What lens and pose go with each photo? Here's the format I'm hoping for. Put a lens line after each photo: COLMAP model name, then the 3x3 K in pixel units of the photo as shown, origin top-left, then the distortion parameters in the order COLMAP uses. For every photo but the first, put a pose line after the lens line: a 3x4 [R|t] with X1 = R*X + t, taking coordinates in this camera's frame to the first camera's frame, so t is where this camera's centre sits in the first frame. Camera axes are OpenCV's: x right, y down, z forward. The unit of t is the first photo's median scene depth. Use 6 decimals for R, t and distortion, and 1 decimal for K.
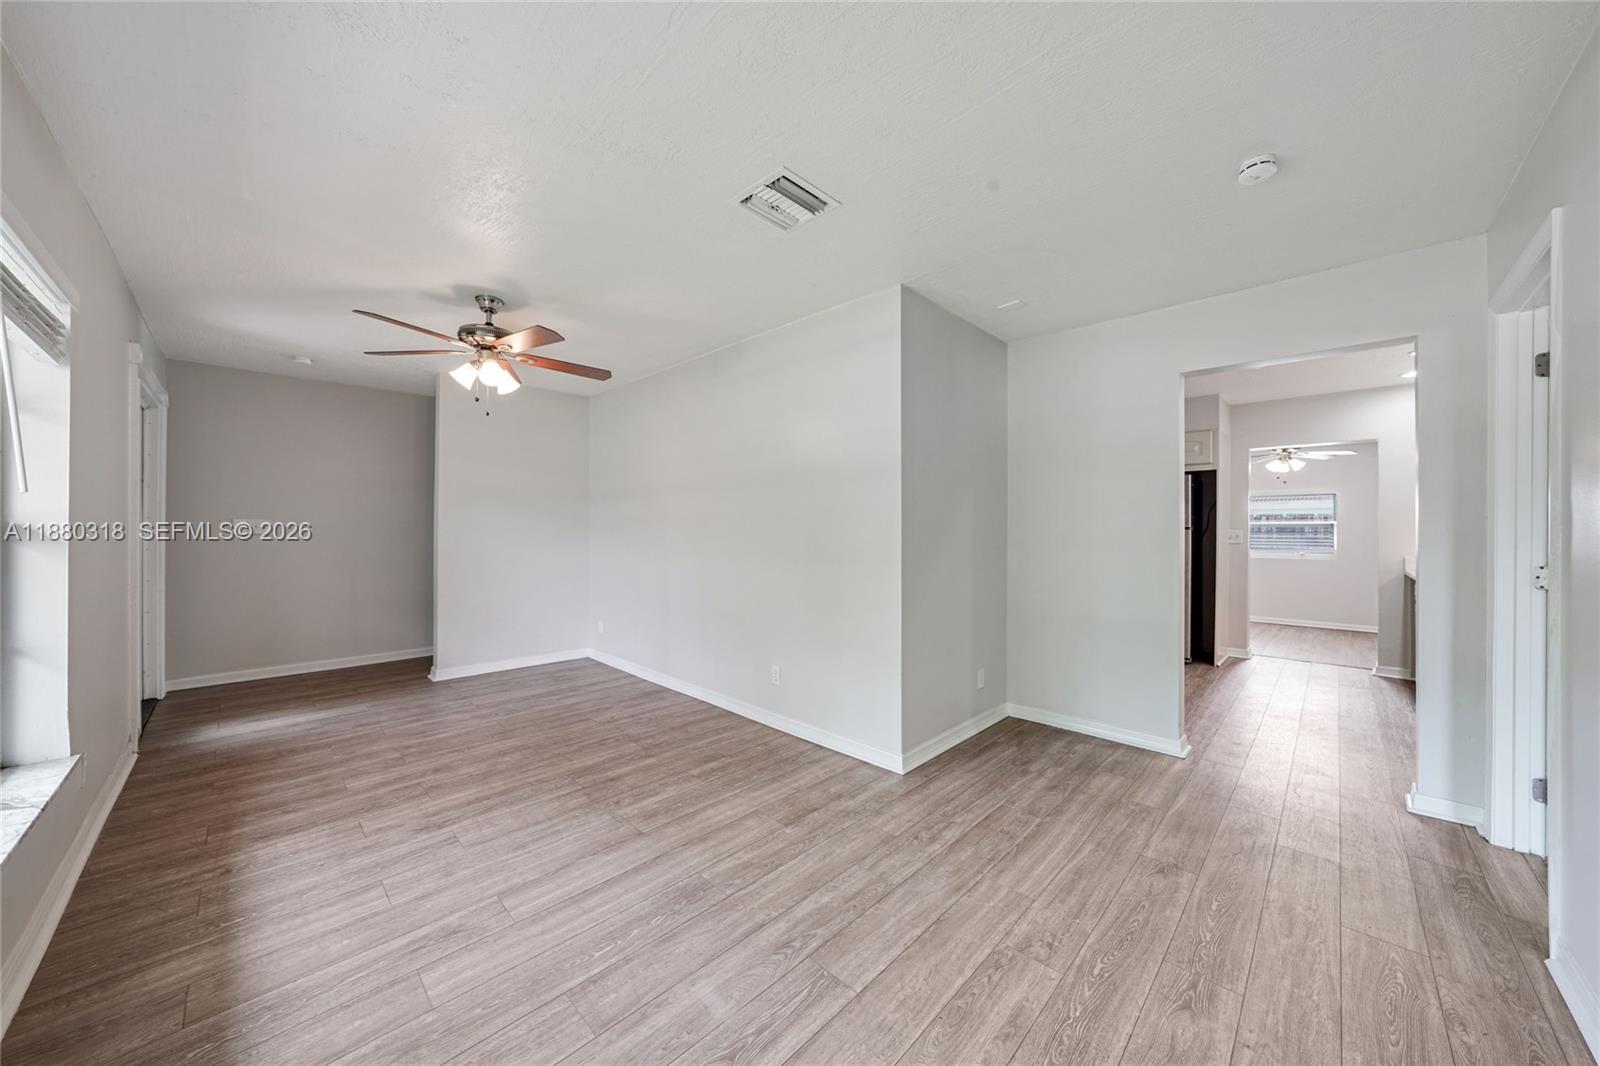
lens RADIAL K [[558.9, 0, 802.0], [0, 558.9, 530.1], [0, 0, 1]] dist [-0.002028, 0.000008]
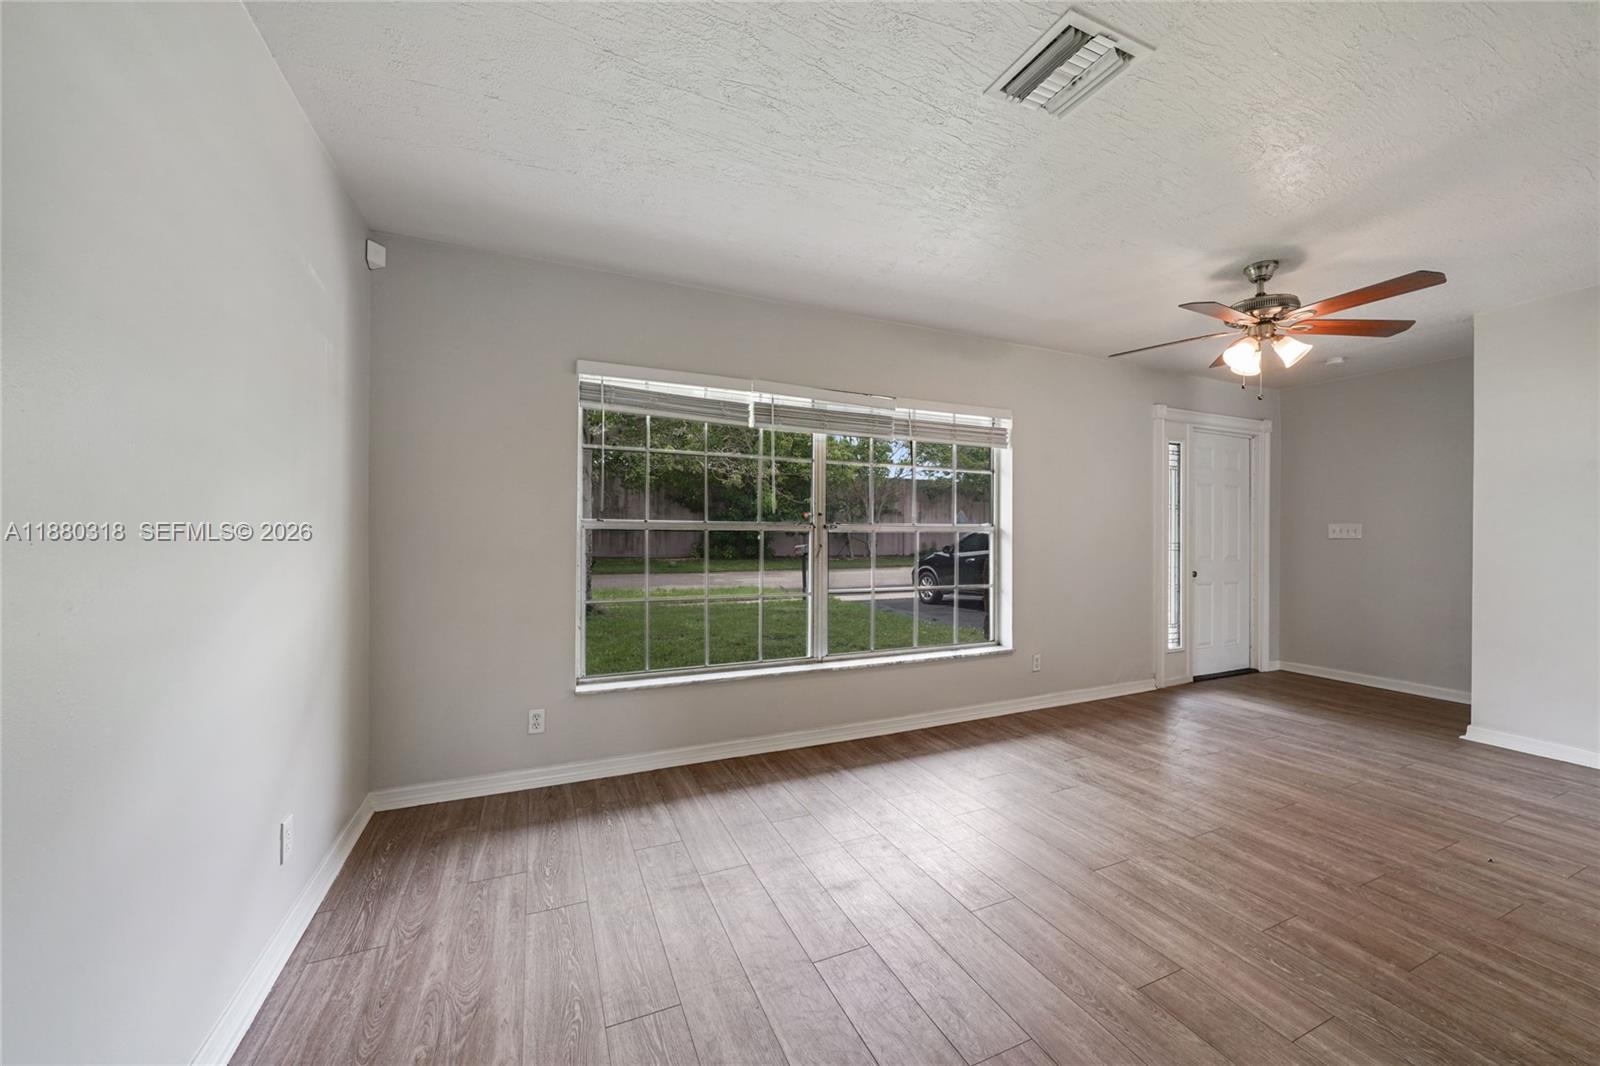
lens RADIAL K [[591.4, 0, 800.7], [0, 591.4, 533.4], [0, 0, 1]] dist [0.001494, 0.000217]
pose [[-0.355000, -0.006154, -0.934846, 0.570583], [-0.006244, 0.999972, -0.004211, 0.012497], [0.934846, 0.004342, -0.355028, 0.676599]]
